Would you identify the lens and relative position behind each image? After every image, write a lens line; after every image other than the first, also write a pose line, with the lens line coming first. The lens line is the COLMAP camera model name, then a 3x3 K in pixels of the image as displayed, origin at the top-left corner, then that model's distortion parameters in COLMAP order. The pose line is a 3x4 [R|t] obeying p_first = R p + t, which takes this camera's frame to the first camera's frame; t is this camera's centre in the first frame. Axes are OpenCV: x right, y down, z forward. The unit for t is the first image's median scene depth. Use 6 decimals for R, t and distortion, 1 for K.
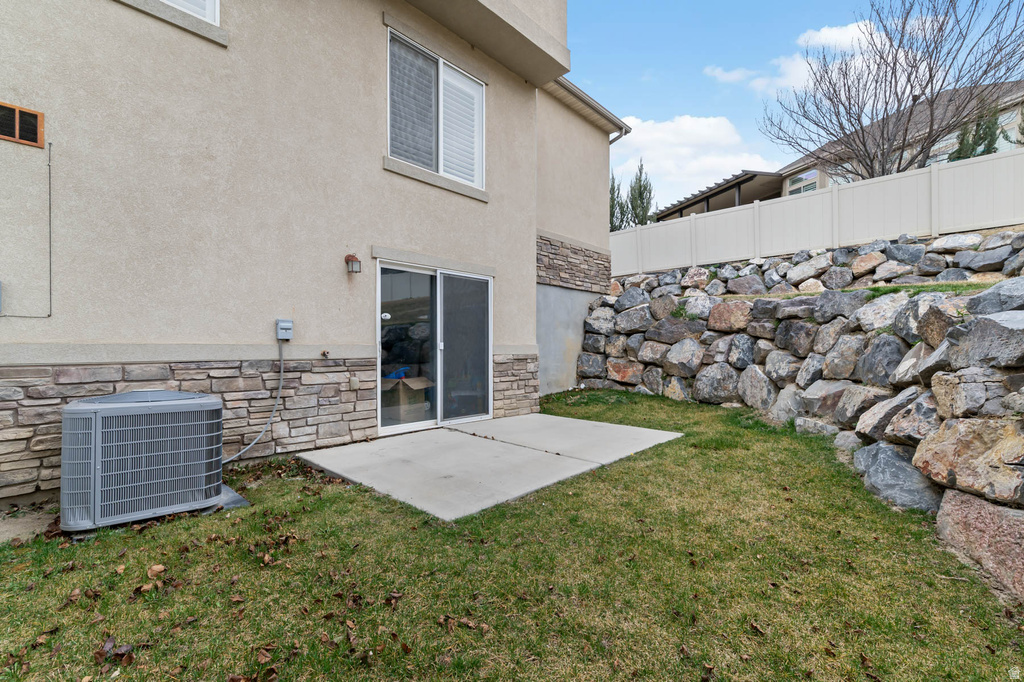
lens RADIAL K [[444.5, 0, 508.3], [0, 444.5, 352.2], [0, 0, 1]] dist [0.006666, 0.000213]
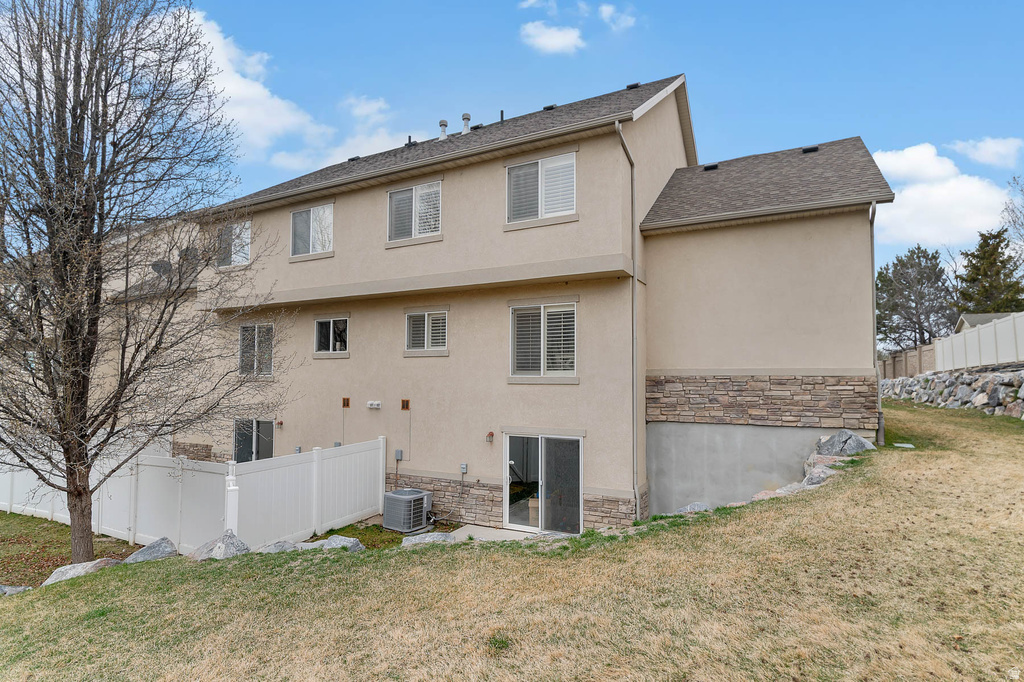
lens RADIAL K [[545.9, 0, 512.0], [0, 545.9, 341.0], [0, 0, 1]] dist [-0.000897, -0.000035]
pose [[0.254964, -0.049754, -0.965670, 1.645470], [0.000151, 0.998677, -0.051414, -0.398563], [0.966950, 0.012963, 0.254635, 0.361692]]
